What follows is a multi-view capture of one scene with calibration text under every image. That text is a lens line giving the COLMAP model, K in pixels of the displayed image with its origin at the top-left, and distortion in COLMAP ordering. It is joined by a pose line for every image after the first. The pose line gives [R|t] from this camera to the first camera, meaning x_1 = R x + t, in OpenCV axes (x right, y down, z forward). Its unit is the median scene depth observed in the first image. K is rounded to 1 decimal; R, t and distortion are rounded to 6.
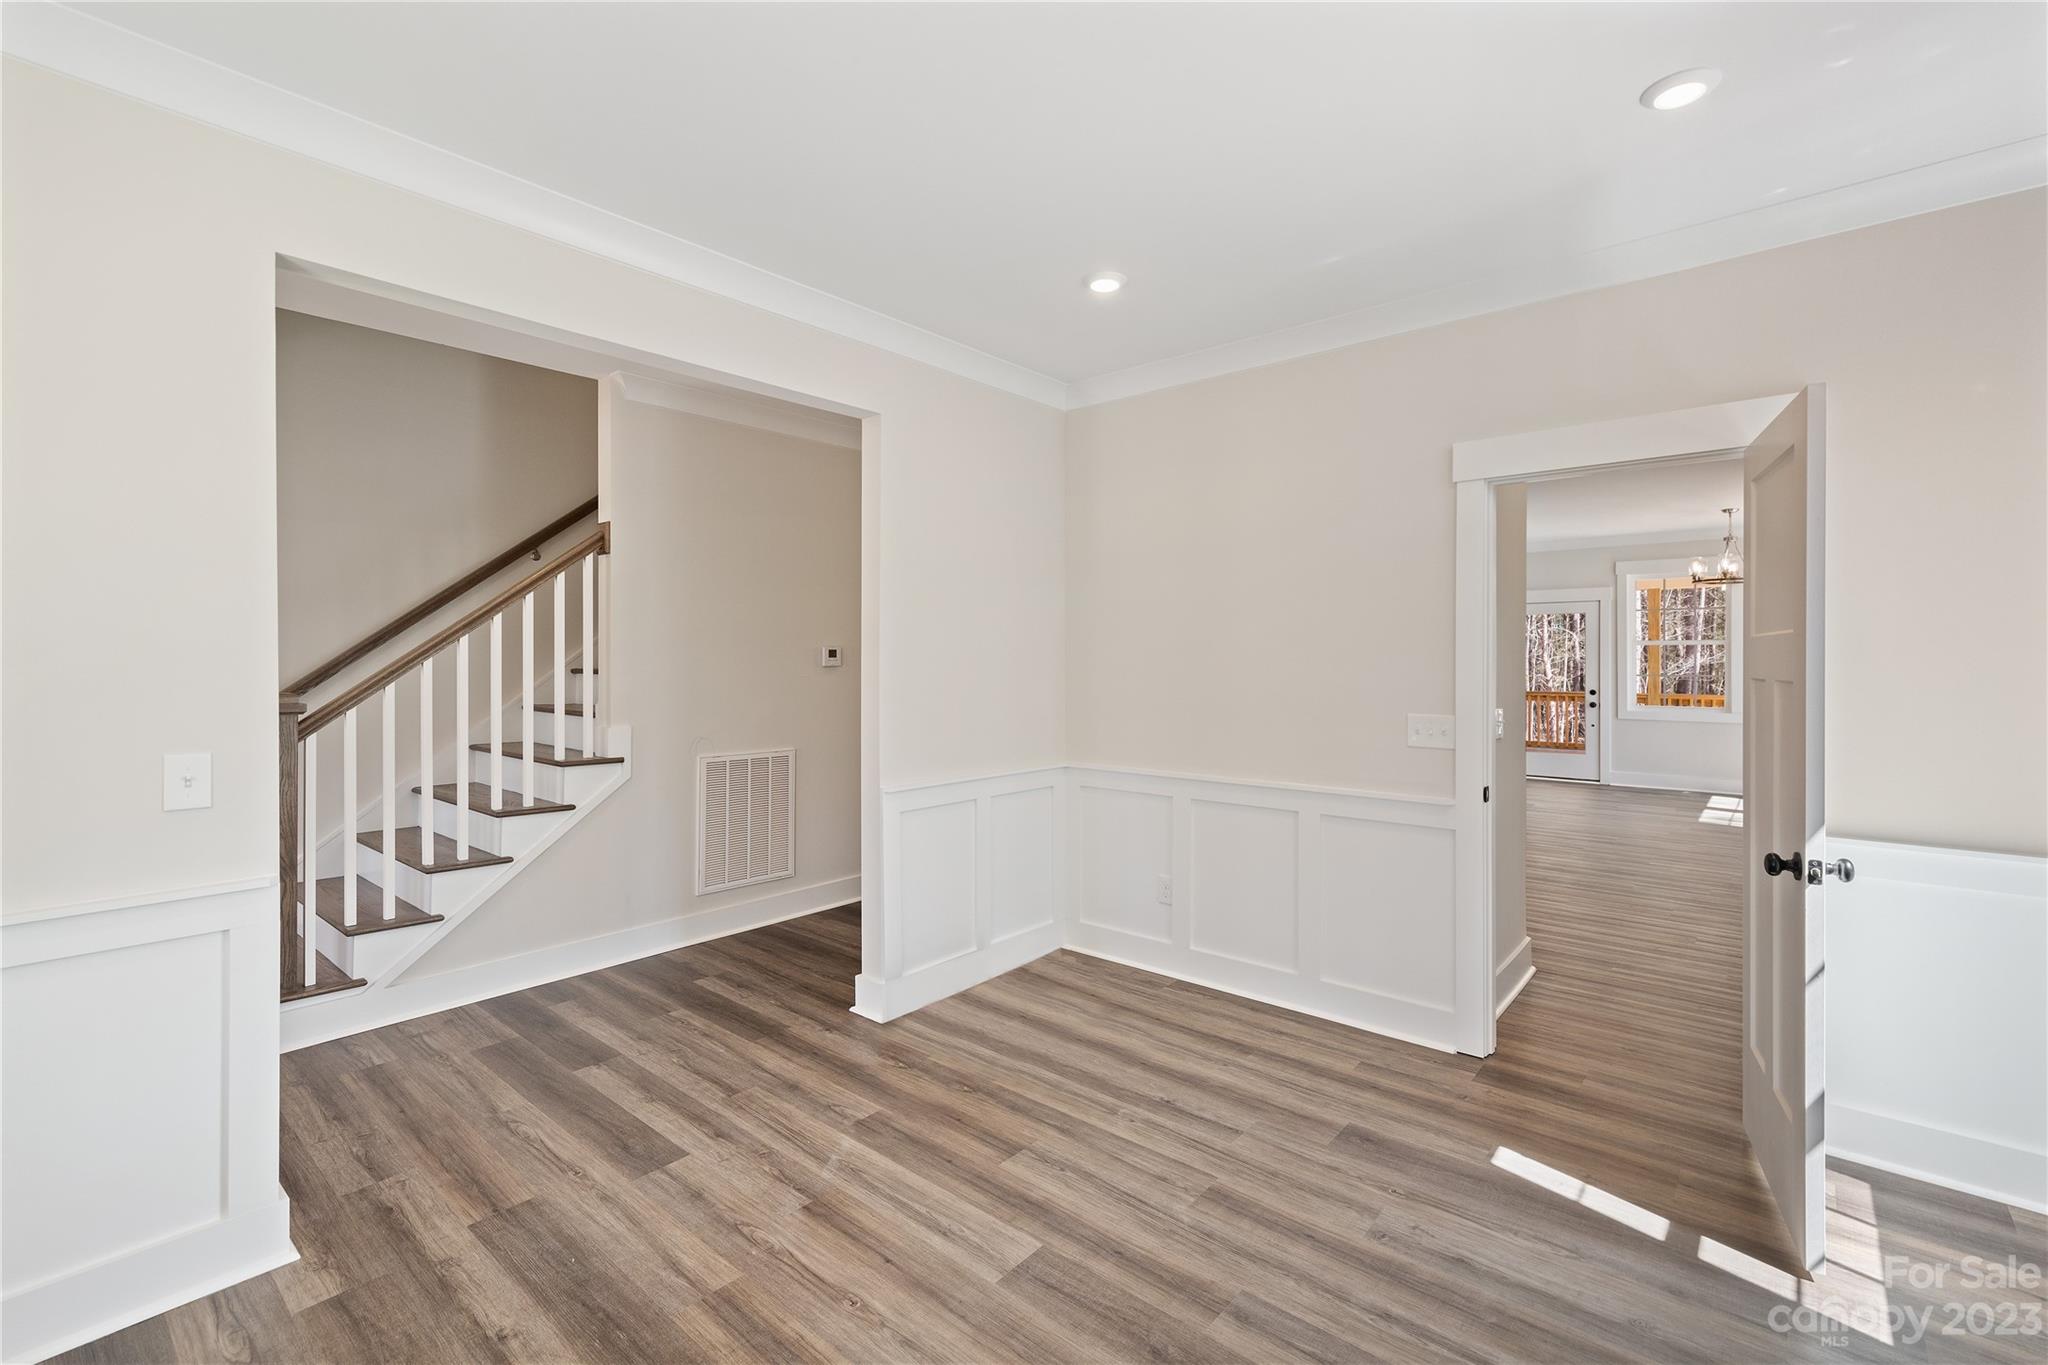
lens RADIAL K [[896.5, 0, 1019.4], [0, 896.5, 661.0], [0, 0, 1]] dist [0.000080, -0.000010]
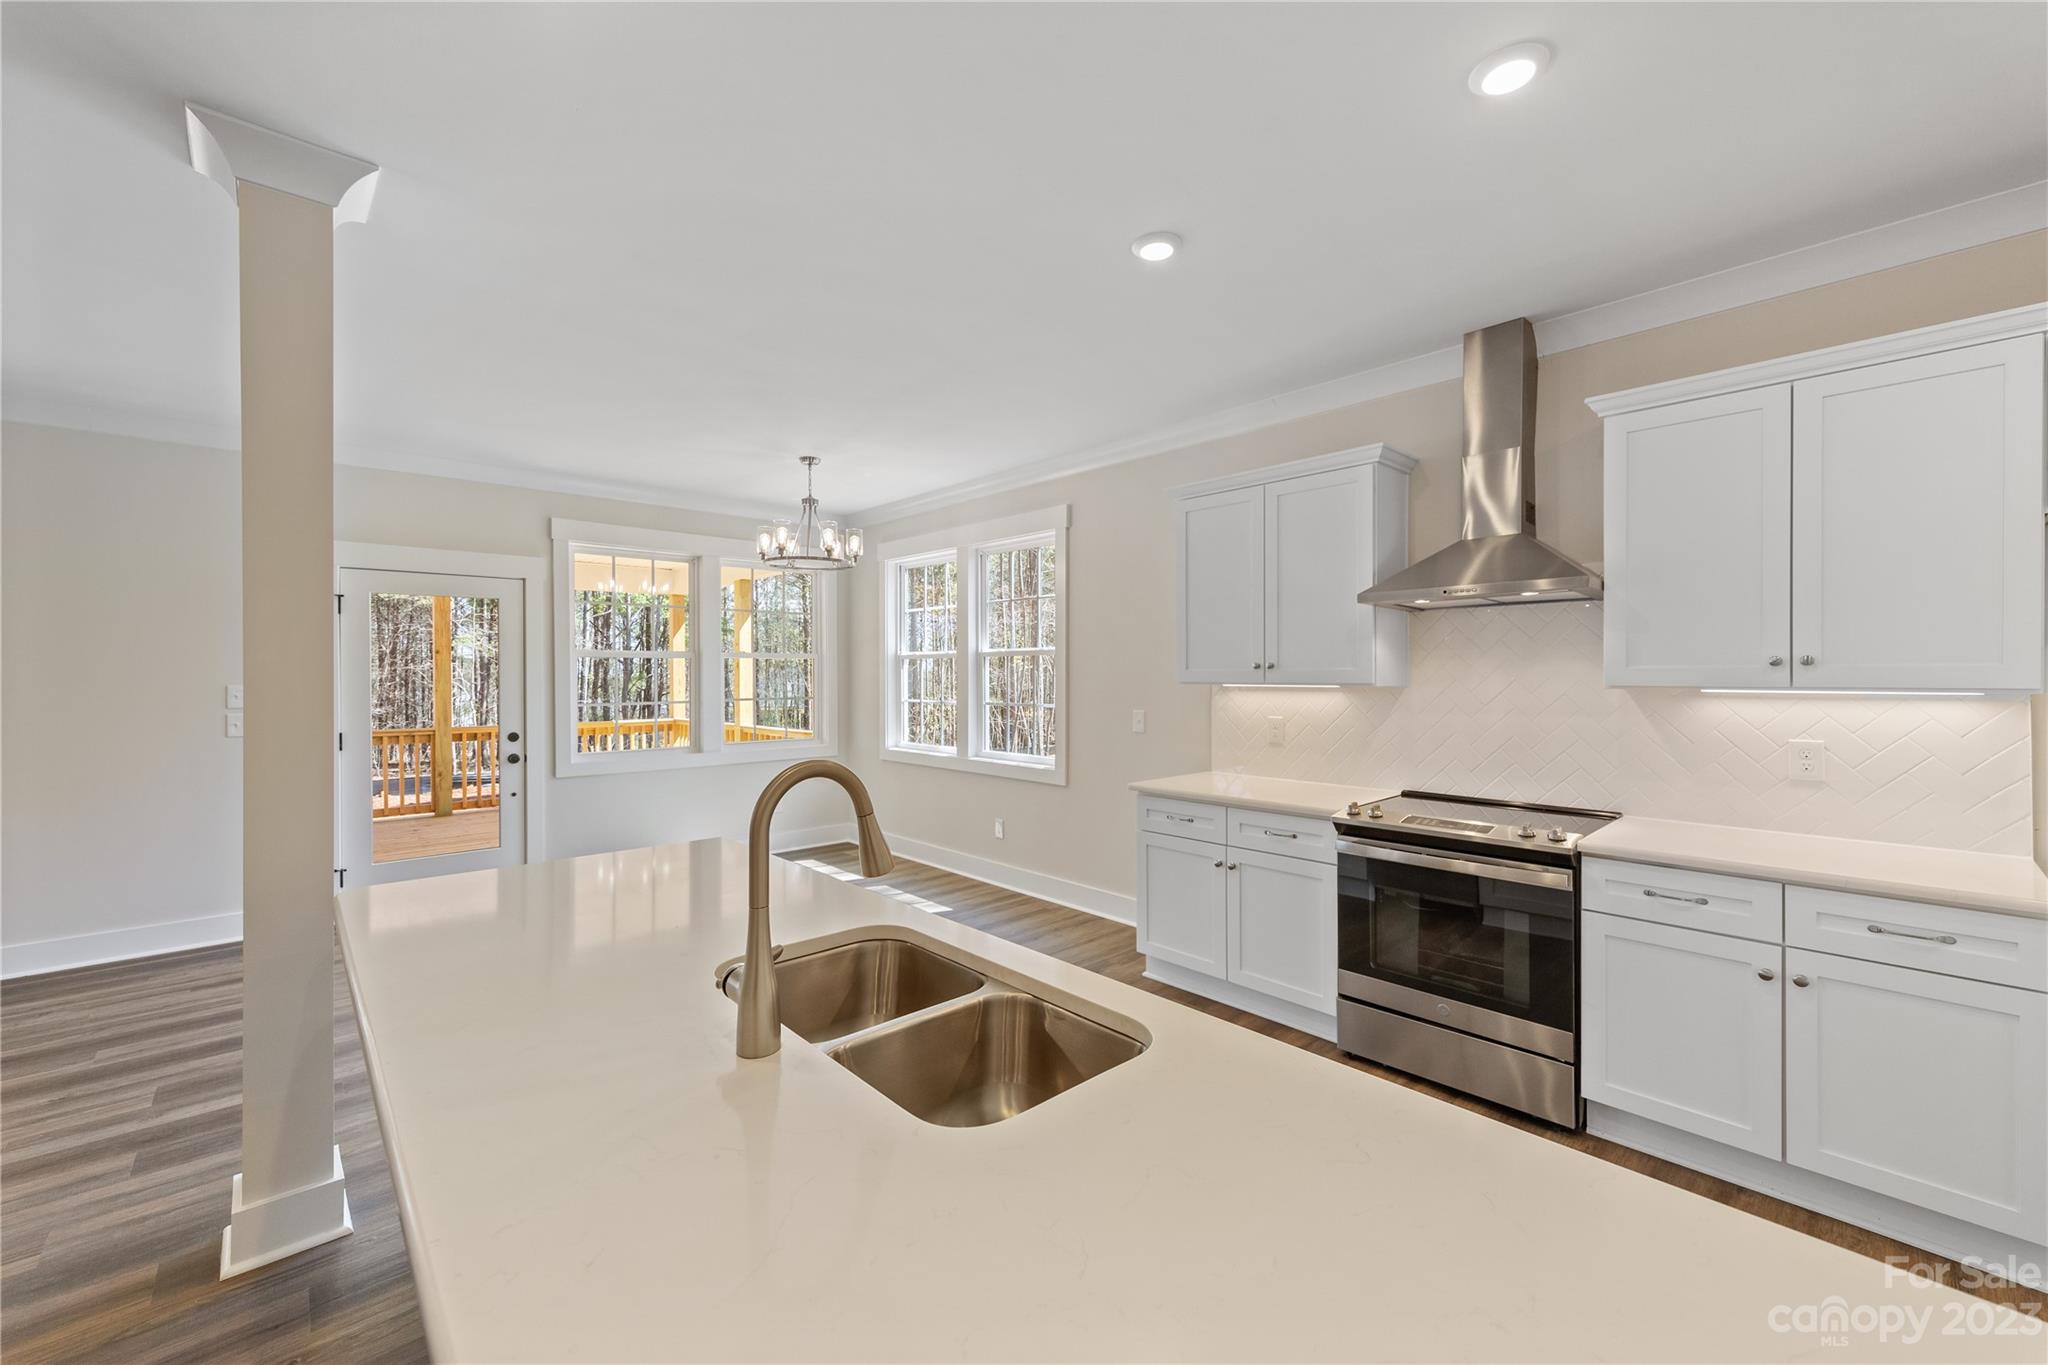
lens RADIAL K [[812.1, 0, 1019.3], [0, 812.1, 670.6], [0, 0, 1]] dist [0.009037, 0.000215]
pose [[0.127846, 0.000931, 0.991794, 0.502530], [0.008779, 0.999959, -0.002070, -0.010398], [-0.991755, 0.008971, 0.127832, 1.864355]]
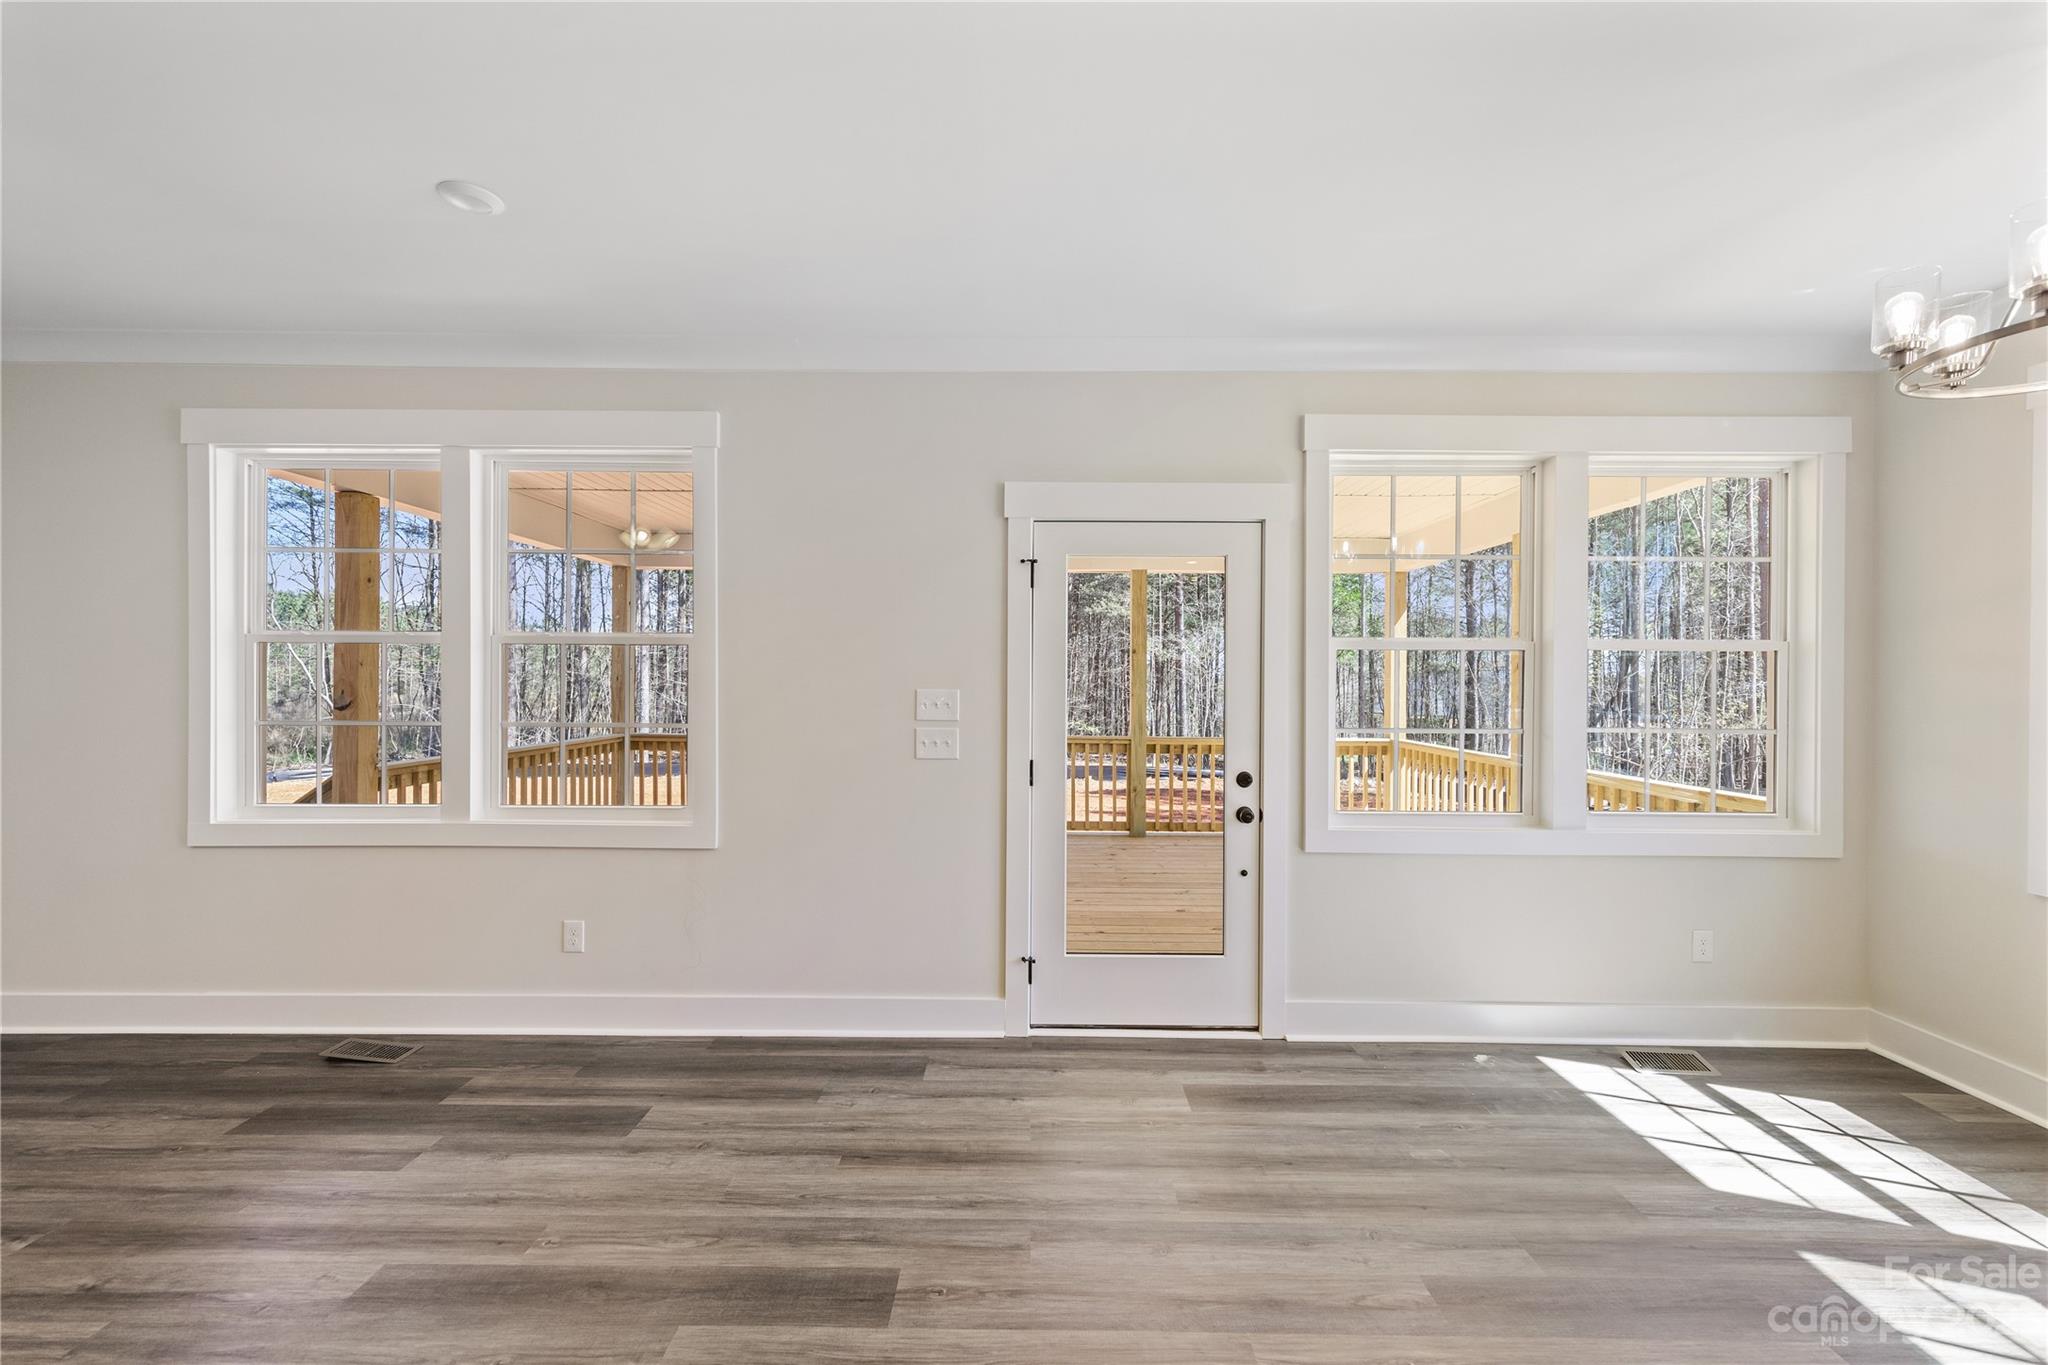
lens RADIAL K [[812.1, 0, 1028.2], [0, 812.1, 679.8], [0, 0, 1]] dist [0.009037, 0.000215]
pose [[0.762405, 0.002158, 0.647097, 1.121312], [-0.003979, 0.999991, 0.001353, -0.012297], [-0.647088, -0.003607, 0.762407, 2.469307]]
